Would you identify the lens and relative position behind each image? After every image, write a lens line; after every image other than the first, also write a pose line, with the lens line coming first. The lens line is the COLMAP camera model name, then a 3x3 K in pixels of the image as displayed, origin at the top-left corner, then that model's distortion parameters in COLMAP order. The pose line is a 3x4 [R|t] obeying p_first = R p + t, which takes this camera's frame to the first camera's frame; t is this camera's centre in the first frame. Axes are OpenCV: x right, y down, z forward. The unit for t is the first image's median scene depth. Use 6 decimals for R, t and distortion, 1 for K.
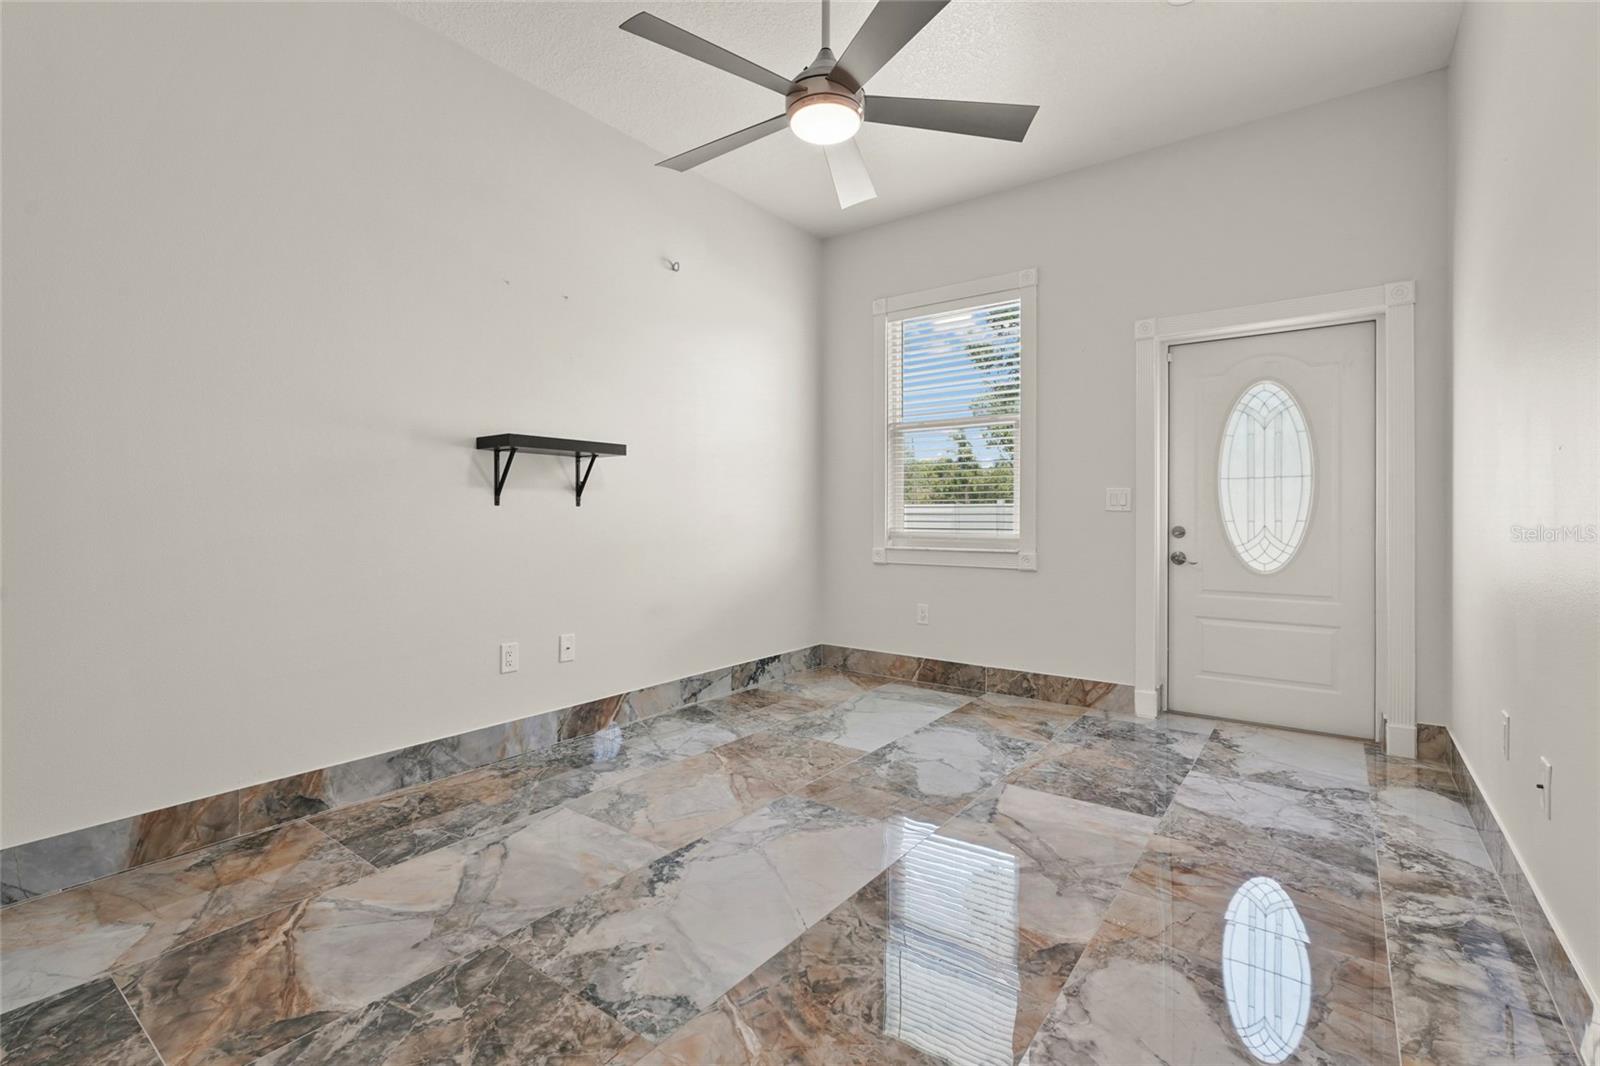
lens RADIAL K [[717.2, 0, 799.1], [0, 717.2, 523.2], [0, 0, 1]] dist [0.000106, -0.000075]
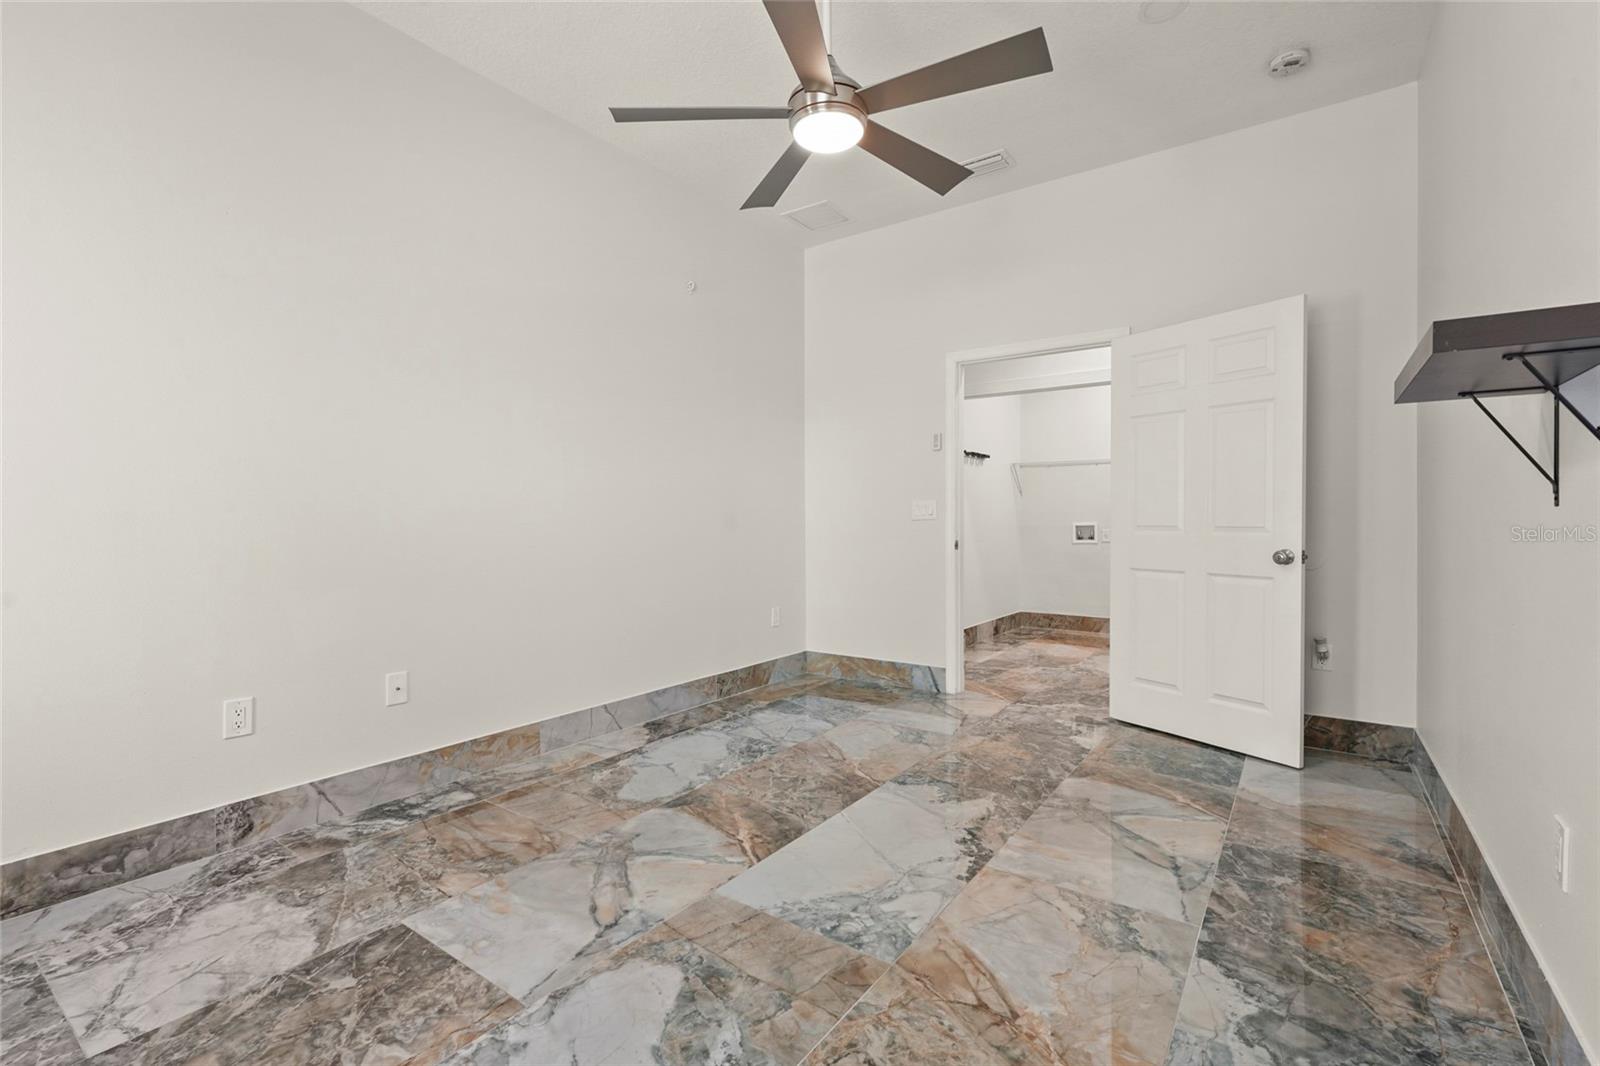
lens RADIAL K [[717.2, 0, 799.1], [0, 717.2, 523.2], [0, 0, 1]] dist [0.000106, -0.000075]
pose [[-0.999774, 0.002376, -0.021131, 0.100839], [0.002091, 0.999907, 0.013493, -0.029033], [0.021161, 0.013446, -0.999686, 2.006323]]
